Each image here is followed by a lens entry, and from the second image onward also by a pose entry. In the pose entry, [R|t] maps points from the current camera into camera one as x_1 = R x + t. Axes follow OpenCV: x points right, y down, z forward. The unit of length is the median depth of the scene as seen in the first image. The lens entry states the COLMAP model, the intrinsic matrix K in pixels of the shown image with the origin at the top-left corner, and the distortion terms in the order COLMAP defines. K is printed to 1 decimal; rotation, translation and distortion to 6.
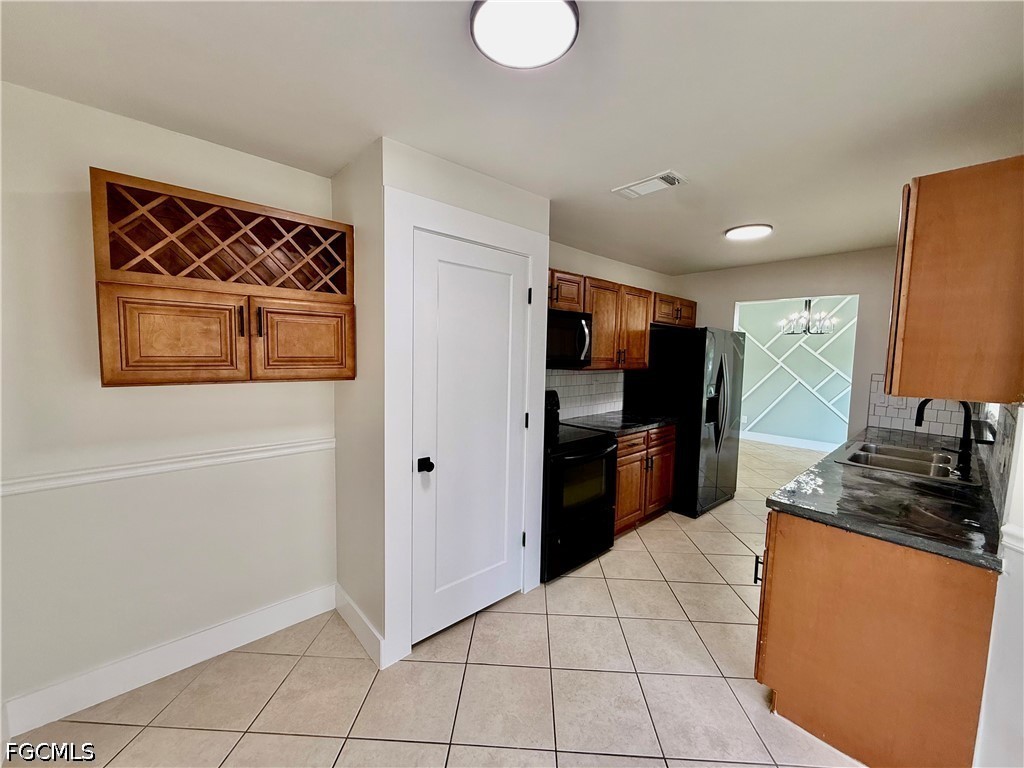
lens RADIAL K [[407.8, 0, 508.2], [0, 407.8, 382.8], [0, 0, 1]] dist [-0.001536, 0.000775]
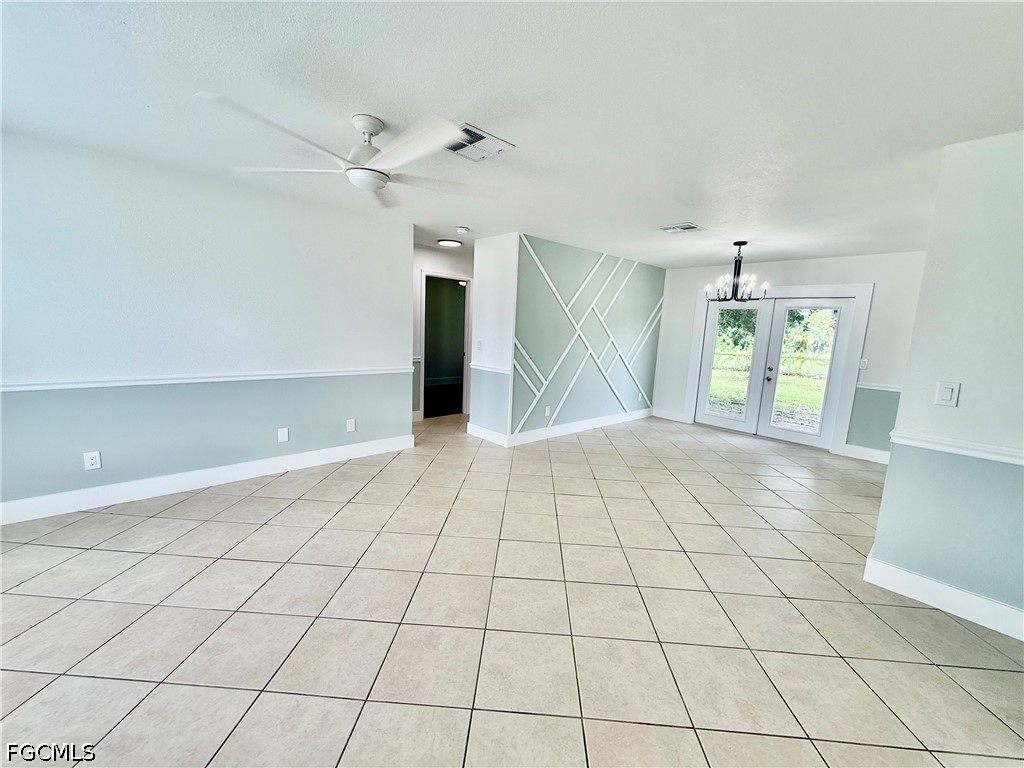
lens RADIAL K [[407.8, 0, 509.7], [0, 407.8, 385.8], [0, 0, 1]] dist [-0.001536, 0.000775]
pose [[0.013055, -0.162217, 0.986669, -0.239993], [0.033900, 0.986257, 0.161701, -0.159377], [-0.999340, 0.031337, 0.018375, 2.425150]]
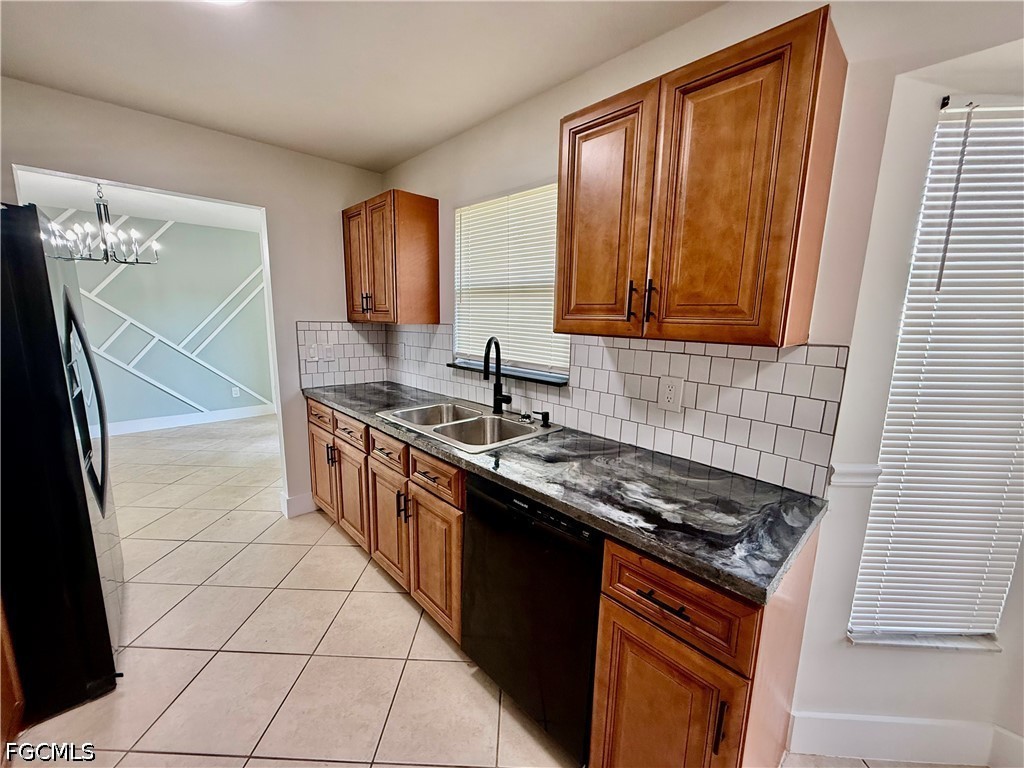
lens RADIAL K [[407.8, 0, 508.2], [0, 407.8, 387.4], [0, 0, 1]] dist [-0.001536, 0.000775]
pose [[-0.021304, -0.194744, 0.980623, 0.118861], [0.058987, 0.978892, 0.195682, -0.030162], [-0.998031, 0.062013, -0.009367, 0.693460]]
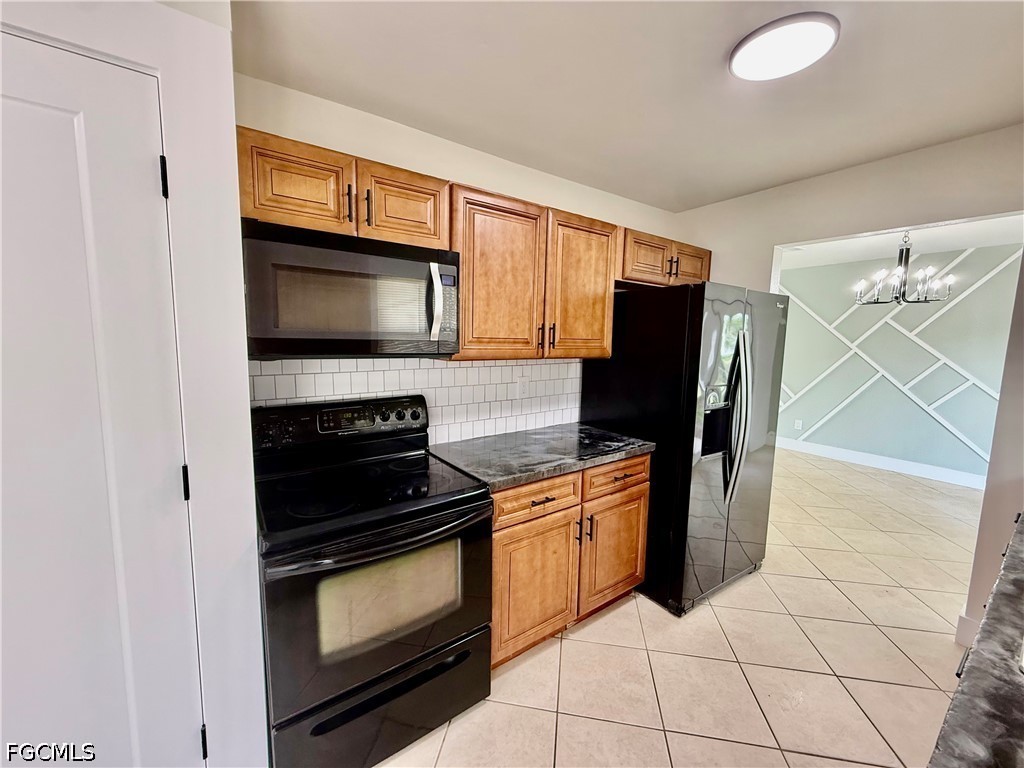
lens RADIAL K [[407.8, 0, 509.2], [0, 407.8, 384.7], [0, 0, 1]] dist [-0.001536, 0.000775]
pose [[0.993254, 0.011639, -0.115377, 0.333512], [-0.006794, 0.999082, 0.042303, -0.023861], [0.115763, -0.041234, 0.992421, 0.486285]]
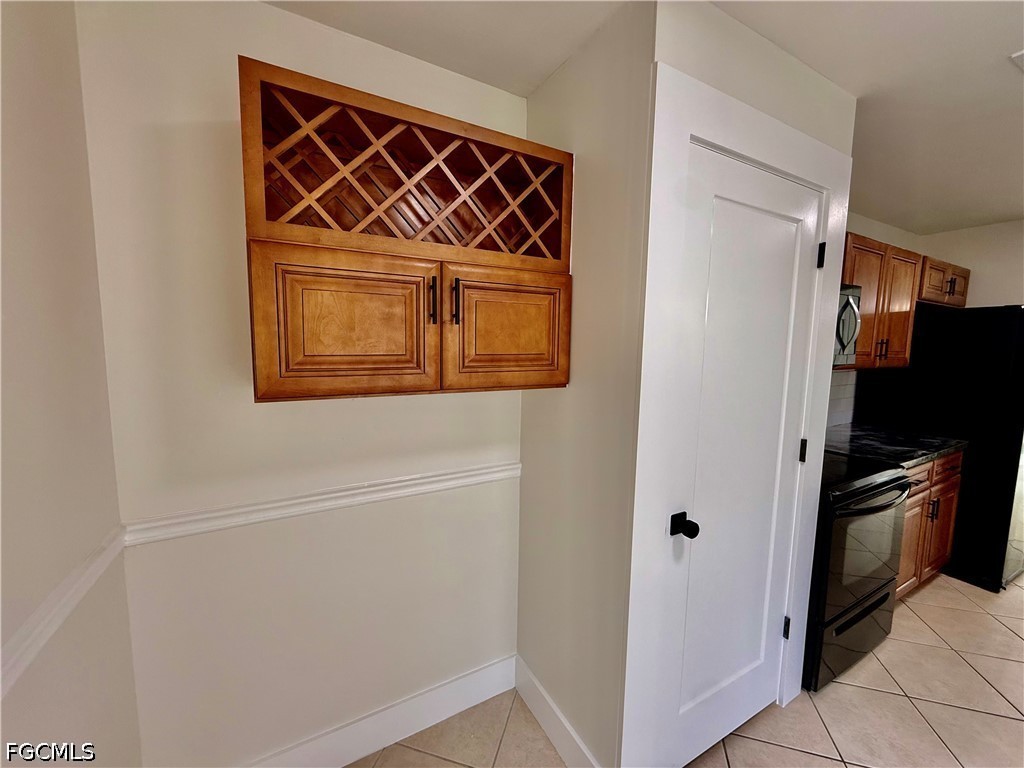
lens RADIAL K [[407.8, 0, 508.0], [0, 407.8, 382.8], [0, 0, 1]] dist [-0.001536, 0.000775]
pose [[0.973435, 0.018902, -0.228184, -0.206197], [-0.013420, 0.999583, 0.025553, -0.019967], [0.228572, -0.021812, 0.973283, 0.207737]]
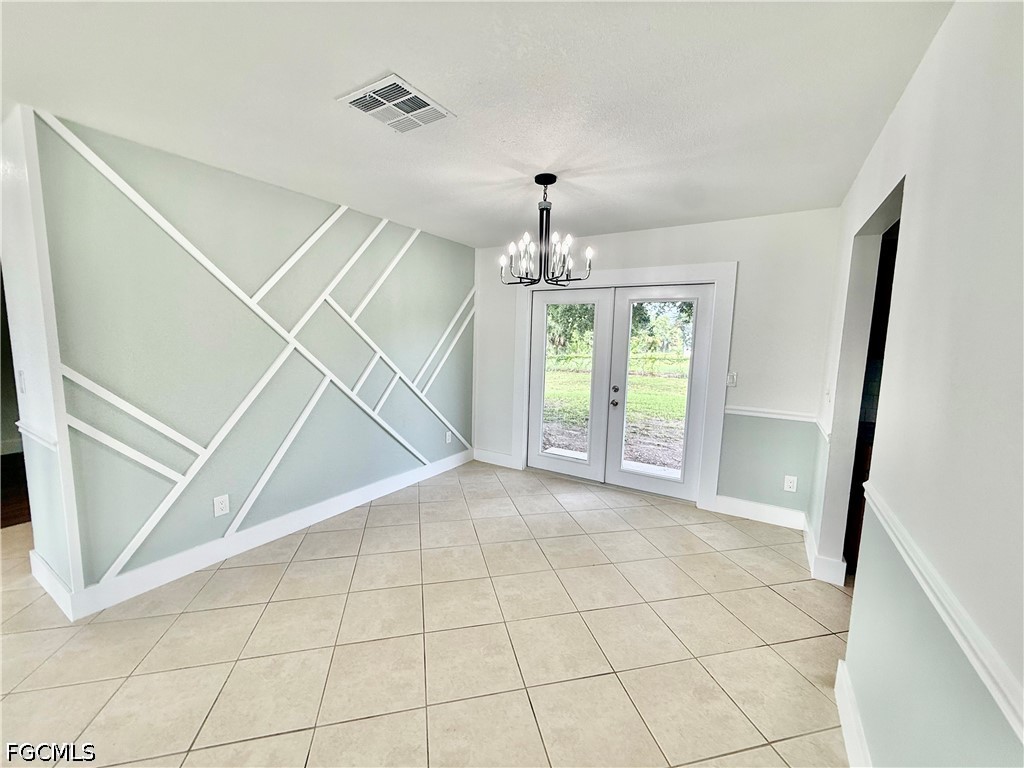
lens RADIAL K [[407.8, 0, 513.9], [0, 407.8, 384.0], [0, 0, 1]] dist [-0.001536, 0.000775]
pose [[-0.278974, -0.135322, 0.950716, 0.447508], [0.047977, 0.986821, 0.154539, -0.126974], [-0.959099, 0.088725, -0.268806, 1.949646]]
